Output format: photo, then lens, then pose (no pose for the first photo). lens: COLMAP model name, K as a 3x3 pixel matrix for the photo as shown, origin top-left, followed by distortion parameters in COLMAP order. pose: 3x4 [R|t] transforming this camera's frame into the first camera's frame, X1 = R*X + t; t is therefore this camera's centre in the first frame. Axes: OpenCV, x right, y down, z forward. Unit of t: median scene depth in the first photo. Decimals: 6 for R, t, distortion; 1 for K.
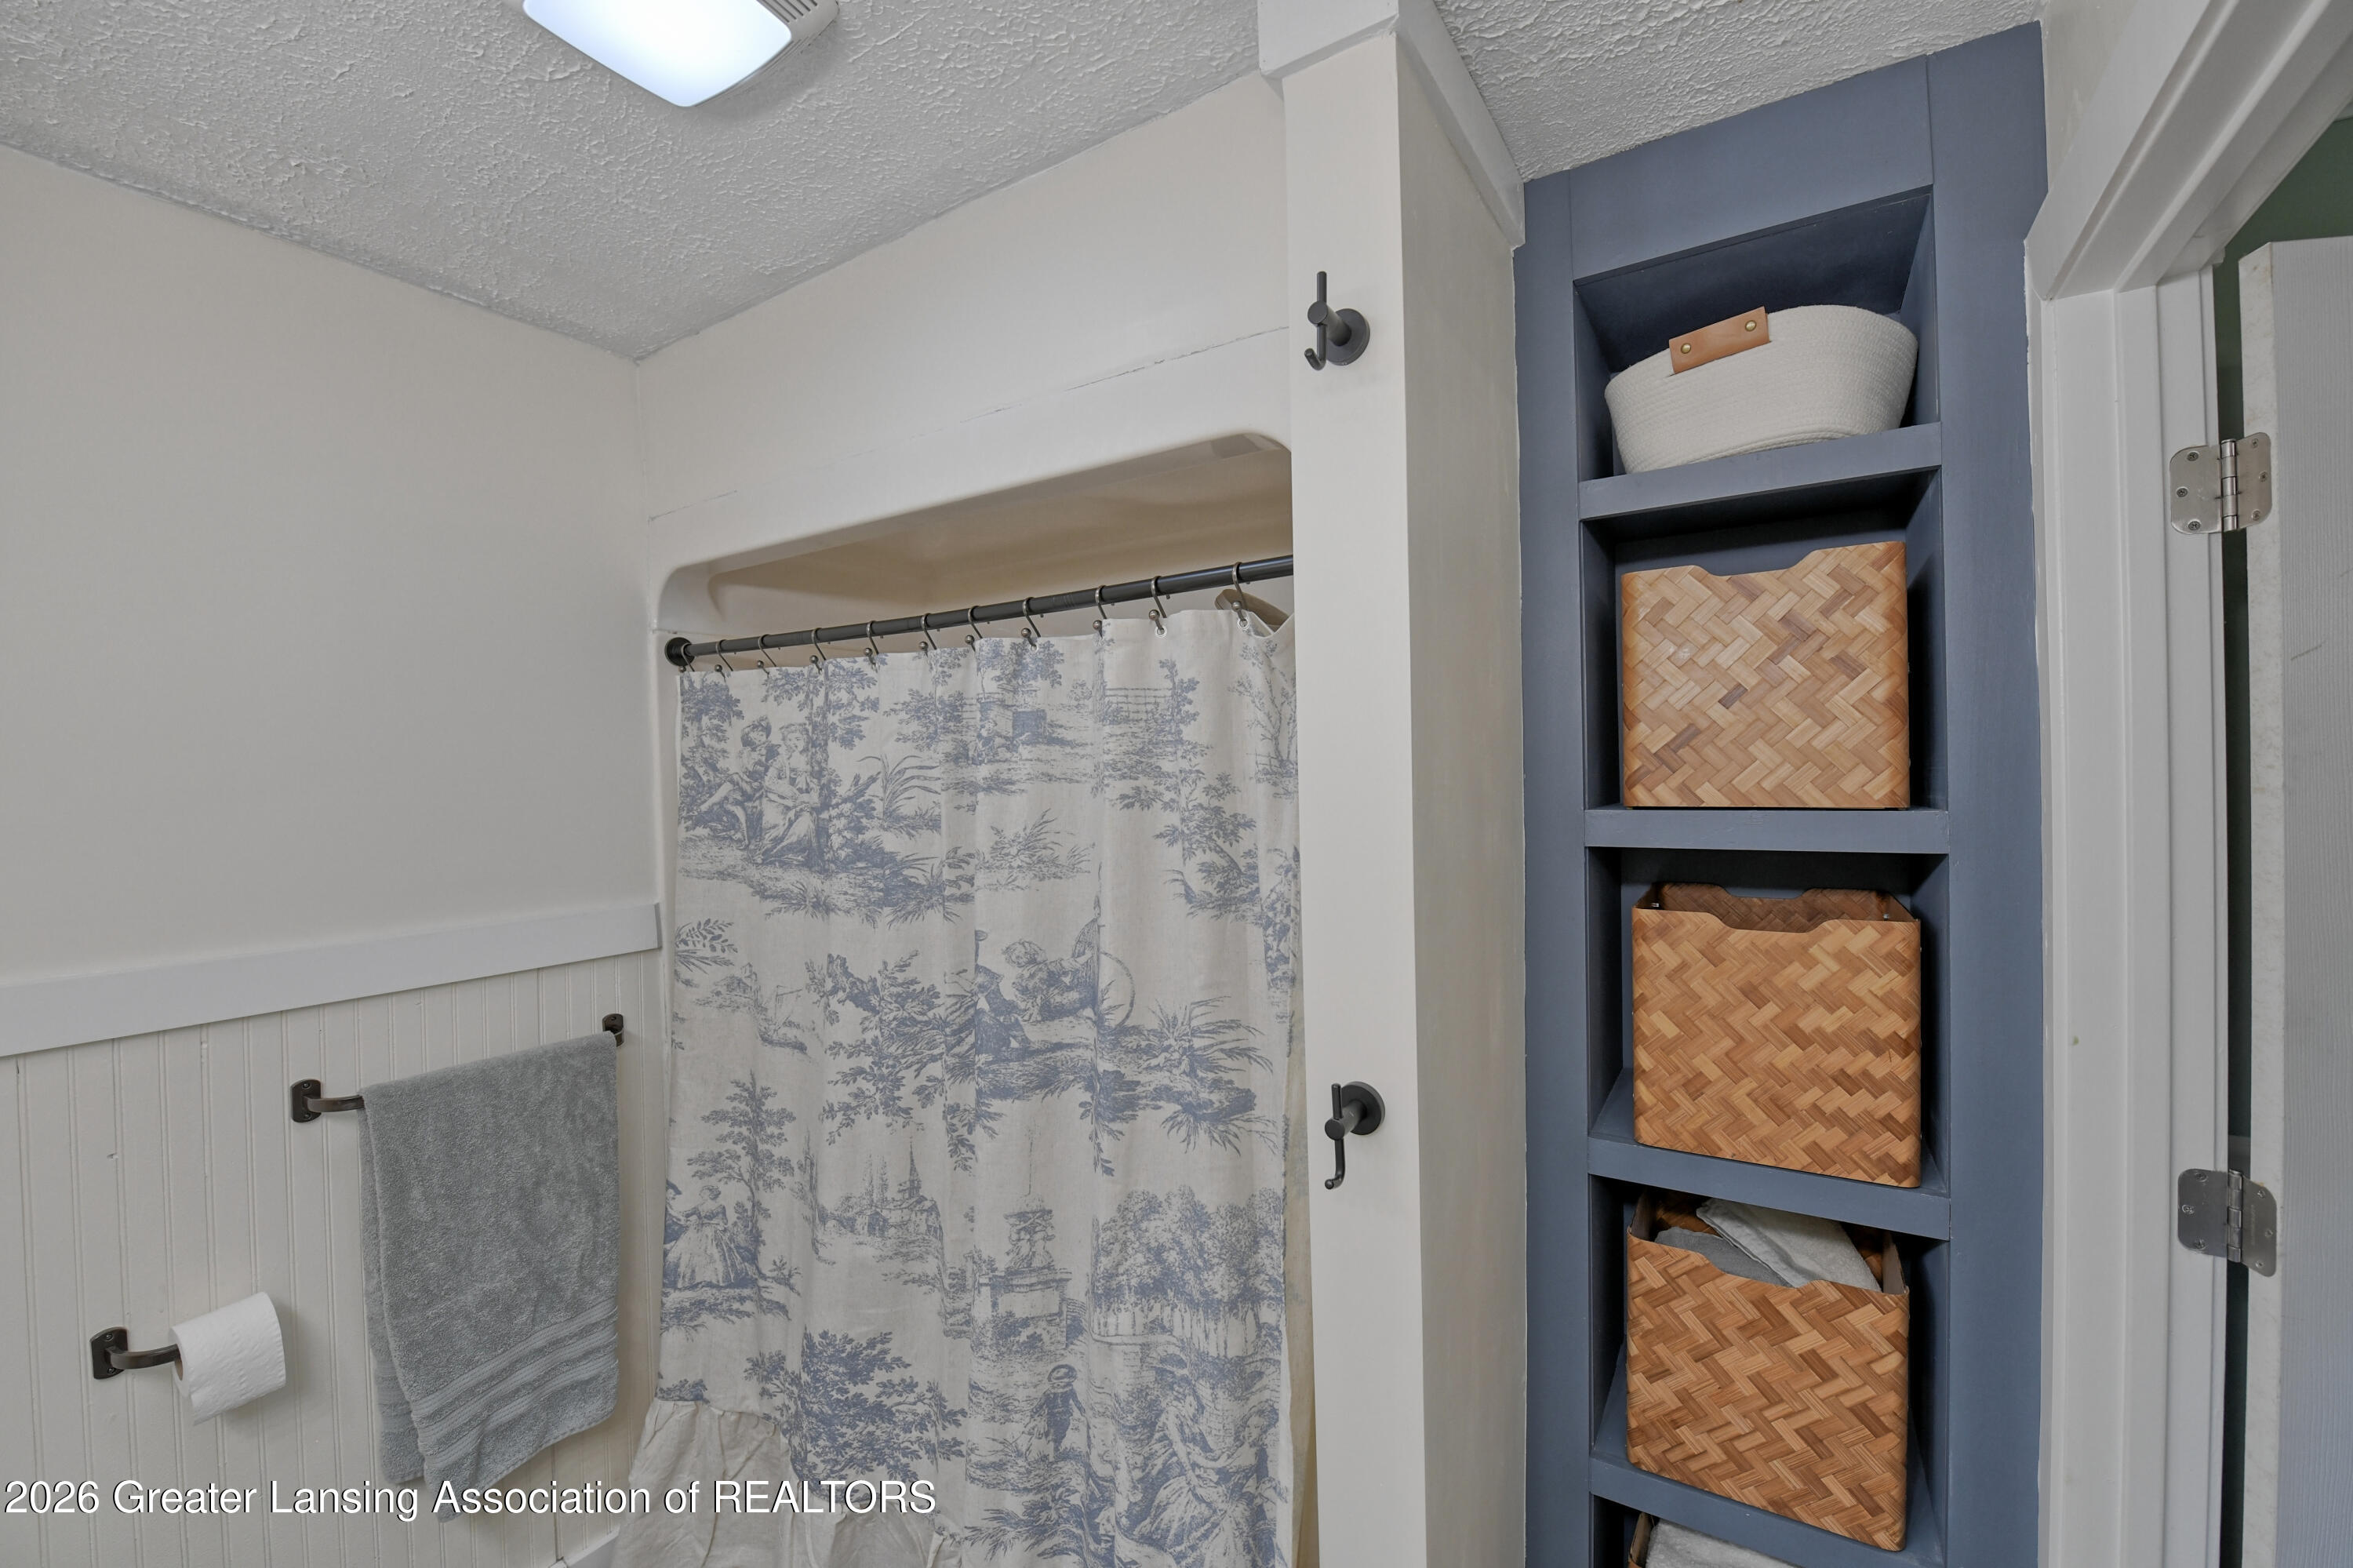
lens RADIAL K [[939.1, 0, 1180.3], [0, 939.1, 782.9], [0, 0, 1]] dist [-0.019229, -0.000569]
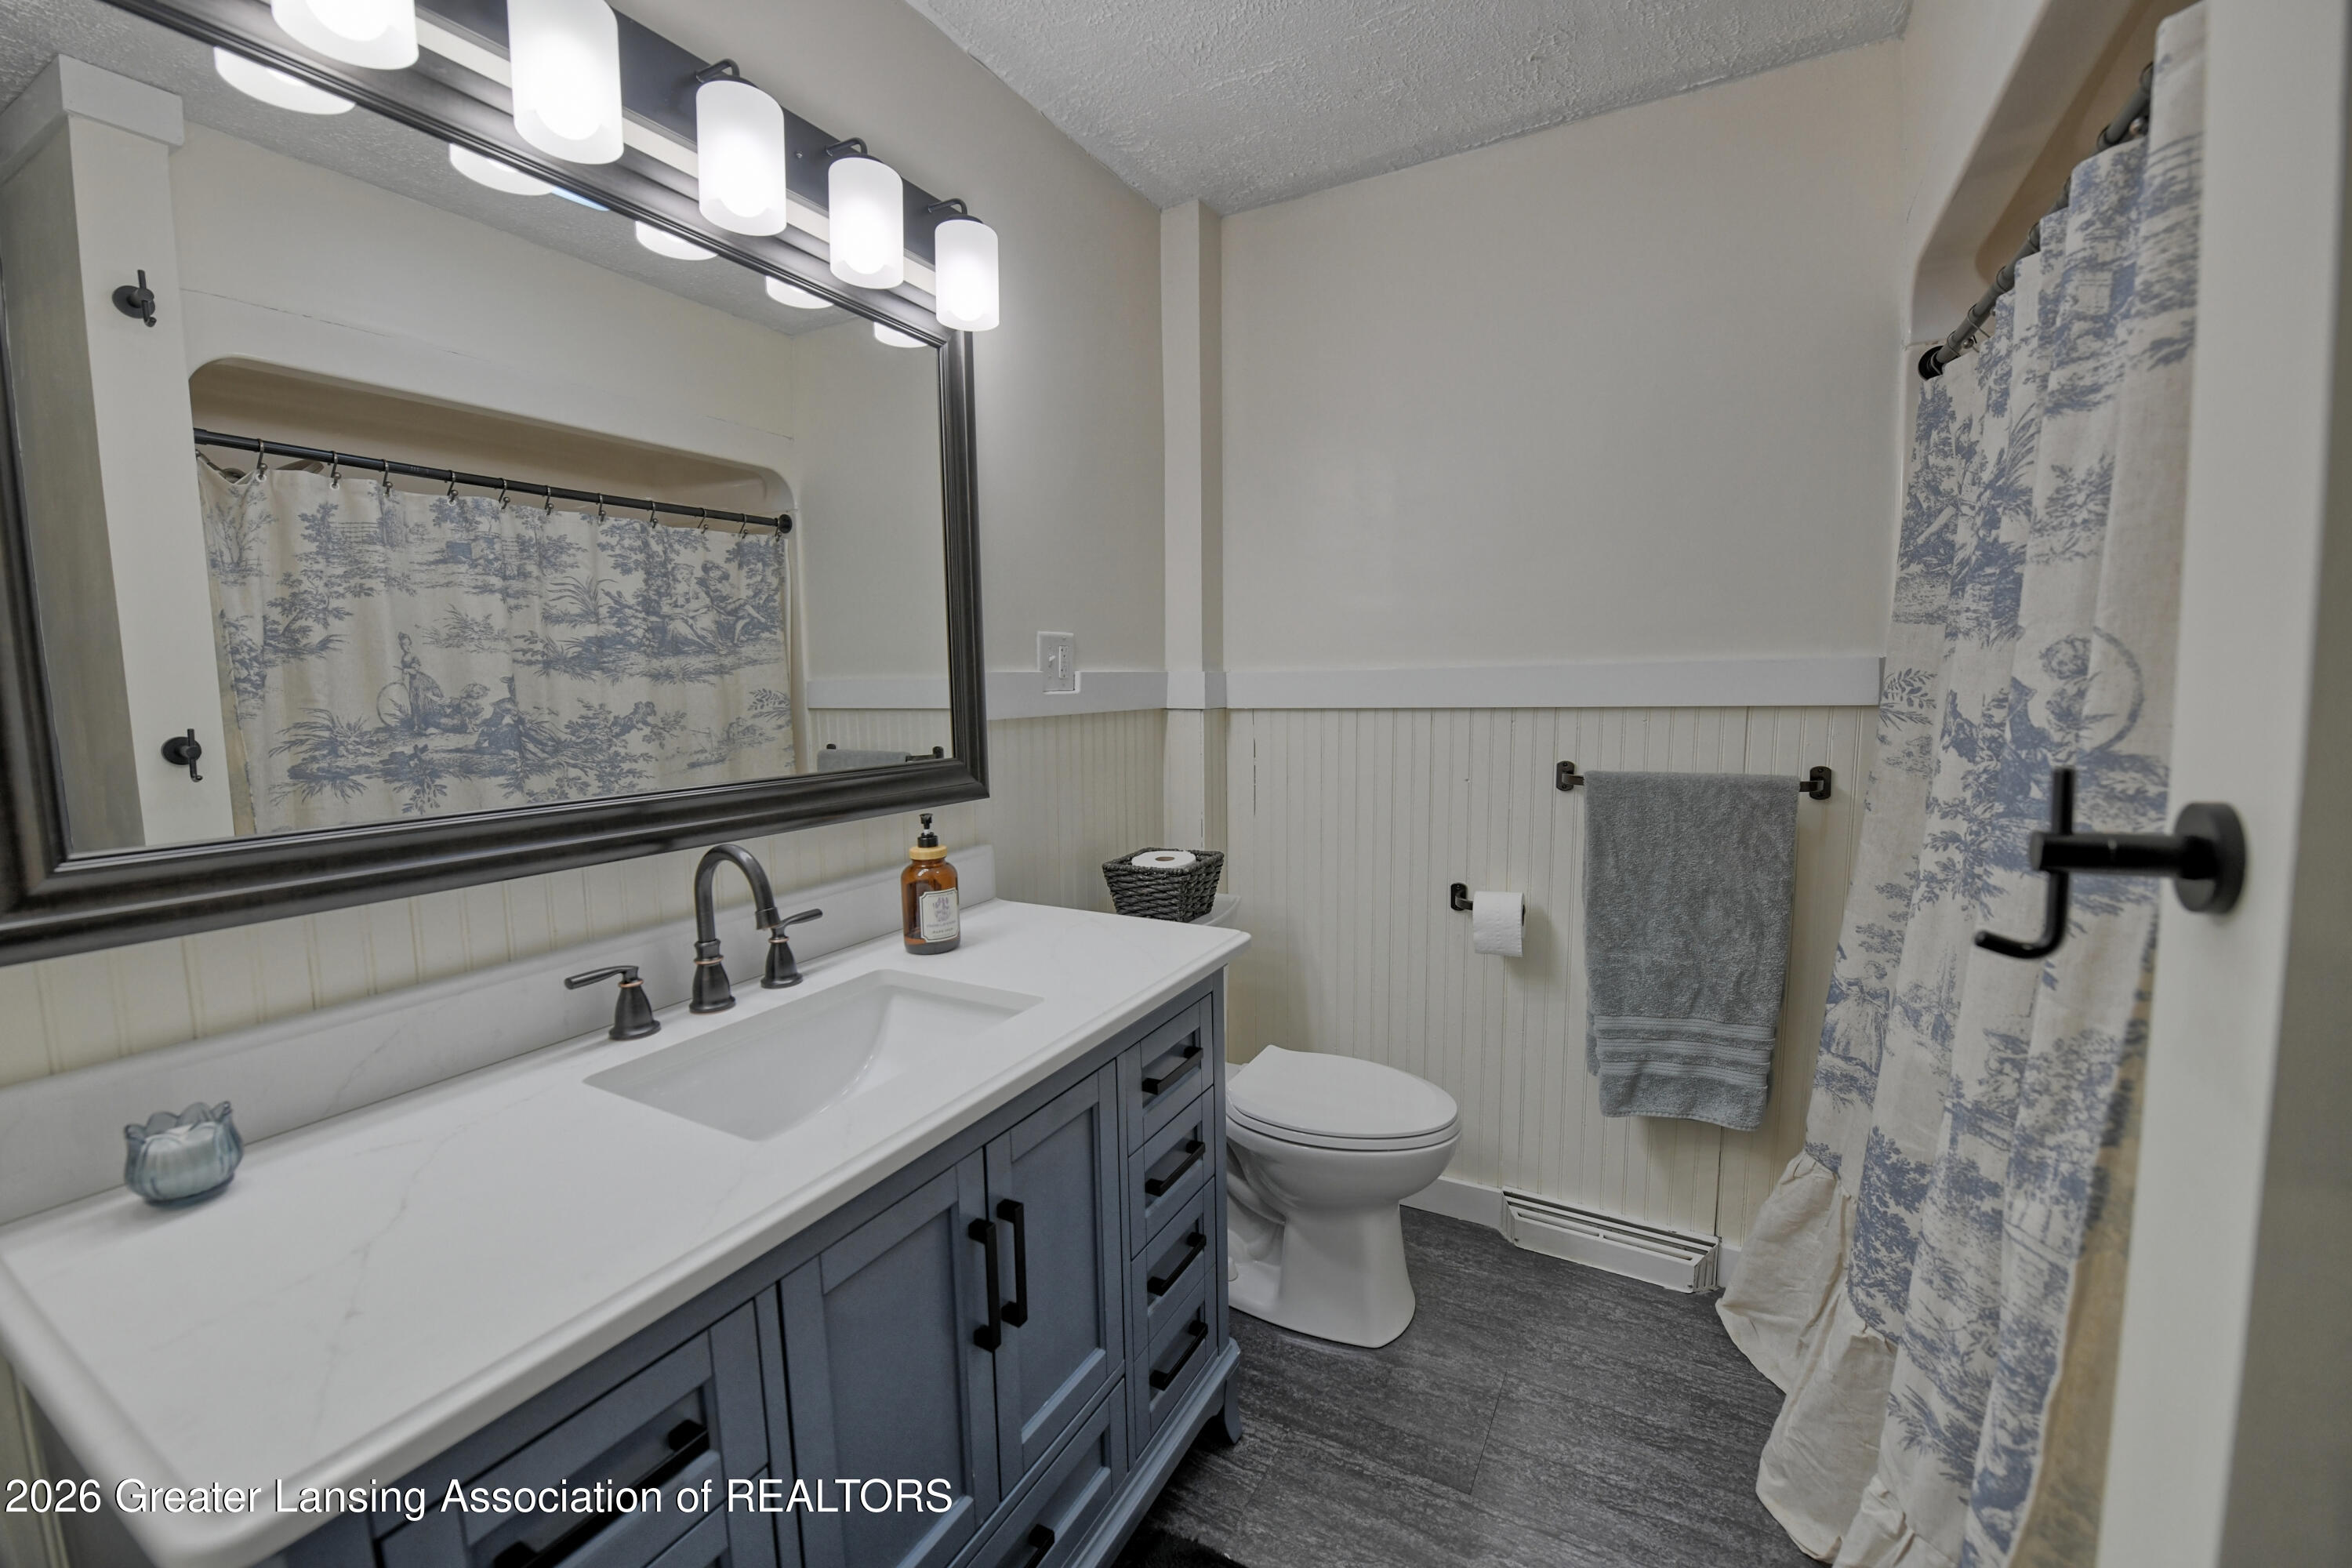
lens RADIAL K [[938.7, 0, 1179.8], [0, 938.7, 782.9], [0, 0, 1]] dist [-0.019229, -0.000569]
pose [[0.064496, 0.125407, -0.990007, 0.377120], [0.005778, 0.992009, 0.126037, 0.161236], [0.997901, -0.013849, 0.063256, 0.304731]]
